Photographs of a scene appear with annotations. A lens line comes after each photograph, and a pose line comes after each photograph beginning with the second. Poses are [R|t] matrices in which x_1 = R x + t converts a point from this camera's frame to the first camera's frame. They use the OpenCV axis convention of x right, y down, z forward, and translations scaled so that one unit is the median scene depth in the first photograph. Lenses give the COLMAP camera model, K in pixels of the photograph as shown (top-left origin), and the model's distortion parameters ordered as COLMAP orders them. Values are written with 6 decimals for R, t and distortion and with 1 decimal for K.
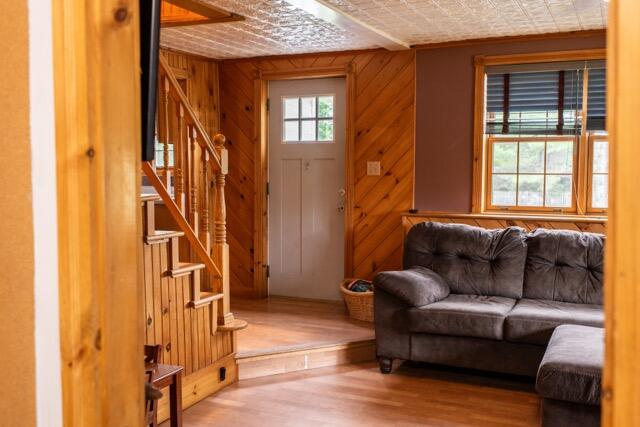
lens RADIAL K [[655.4, 0, 319.5], [0, 655.4, 212.4], [0, 0, 1]] dist [-0.000288, 0.000000]
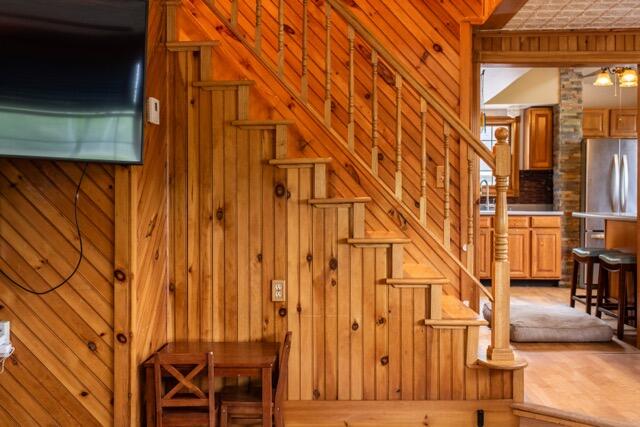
lens RADIAL K [[655.4, 0, 334.6], [0, 655.4, 213.6], [0, 0, 1]] dist [-0.000288, 0.000000]
pose [[0.388615, 0.019876, -0.921186, 0.519488], [-0.056763, 0.998385, -0.002405, 0.002942], [0.919650, 0.053224, 0.389115, 0.487903]]
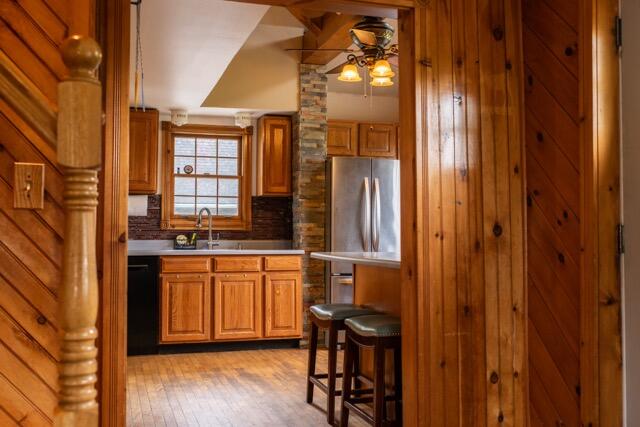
lens RADIAL K [[655.4, 0, 319.7], [0, 655.4, 212.5], [0, 0, 1]] dist [-0.000288, 0.000000]
pose [[0.669954, -0.024336, -0.742004, 0.139829], [-0.046142, 0.996165, -0.074333, -0.020800], [0.740967, 0.084037, 0.666262, 0.878103]]
